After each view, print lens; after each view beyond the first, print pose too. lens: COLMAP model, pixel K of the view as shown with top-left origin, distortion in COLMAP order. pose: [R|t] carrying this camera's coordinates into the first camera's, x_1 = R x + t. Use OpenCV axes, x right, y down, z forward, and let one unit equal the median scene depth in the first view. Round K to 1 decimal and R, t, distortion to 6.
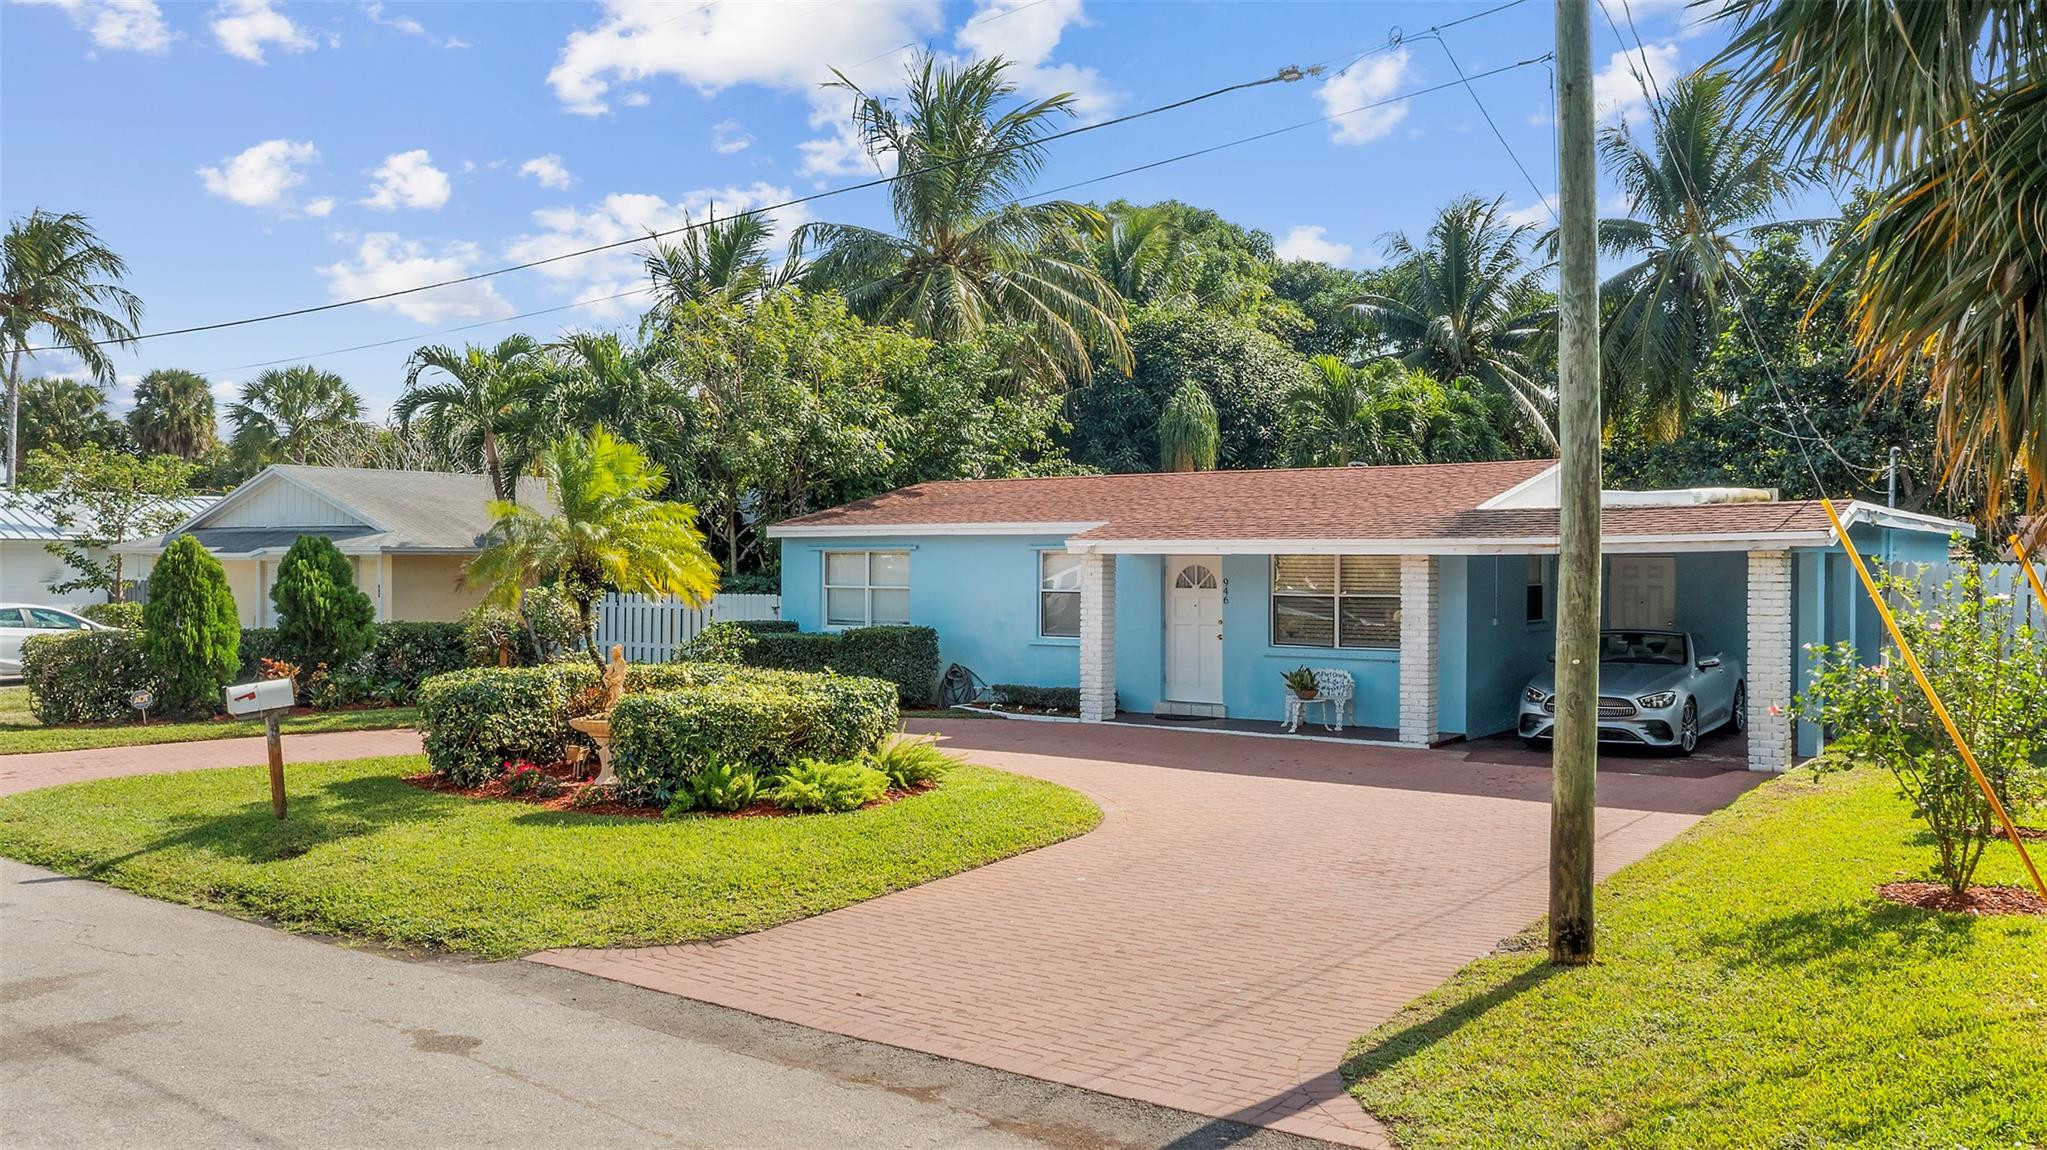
lens RADIAL K [[1636.7, 0, 1028.3], [0, 1636.7, 523.9], [0, 0, 1]] dist [-0.029616, -0.001974]
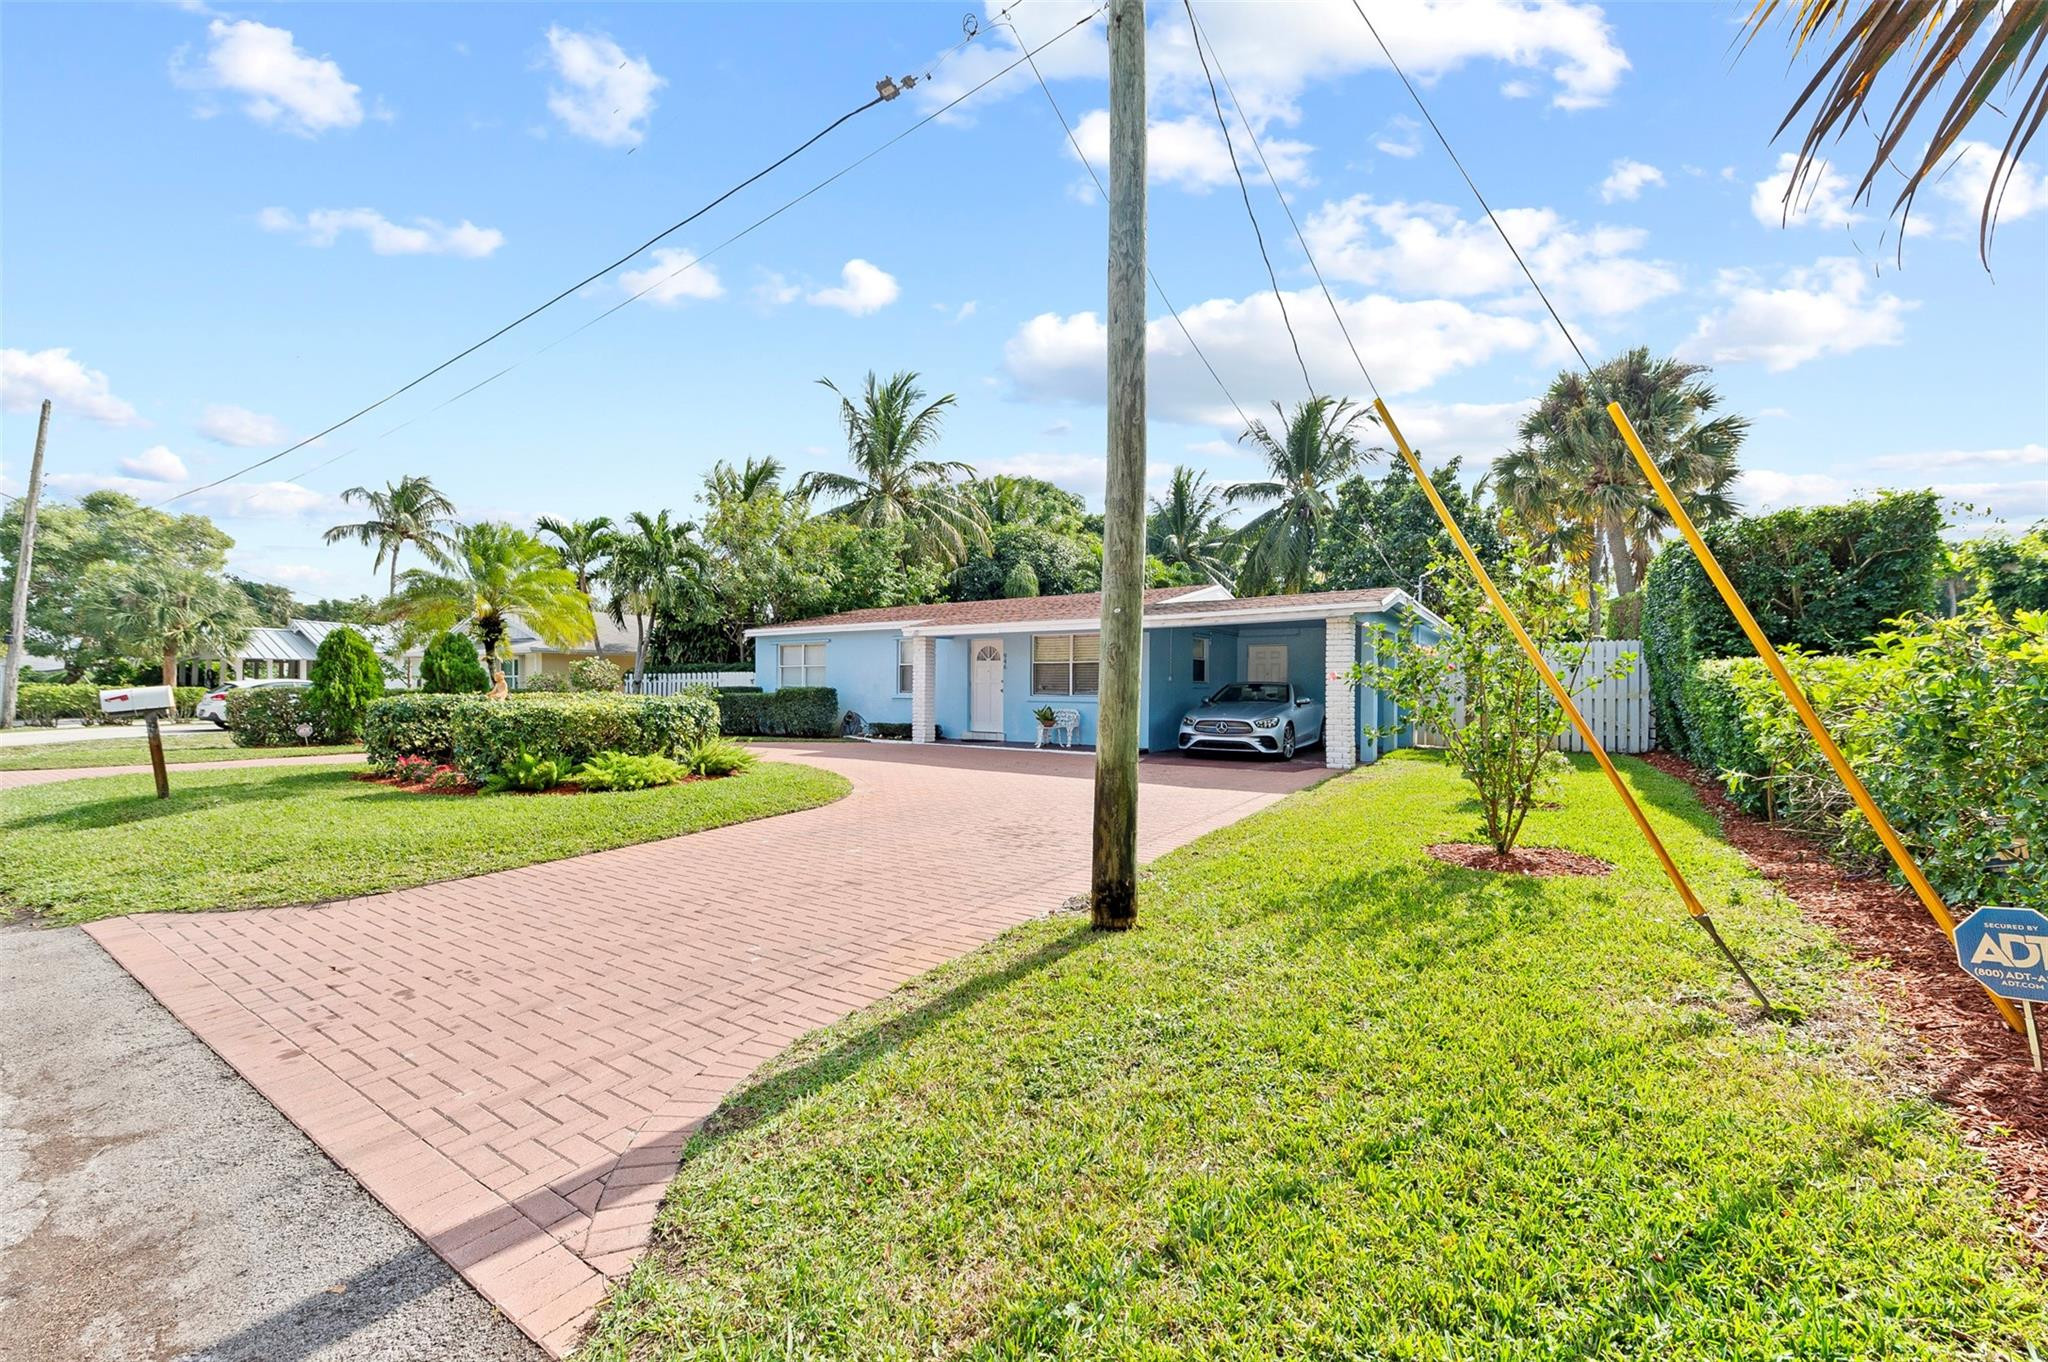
lens RADIAL K [[813.1, 0, 1019.0], [0, 813.1, 670.2], [0, 0, 1]] dist [0.000788, 0.000023]
pose [[0.999201, 0.003333, 0.039818, 0.110328], [-0.003488, 0.999987, 0.003823, 0.050033], [-0.039805, -0.003959, 0.999200, 0.224107]]
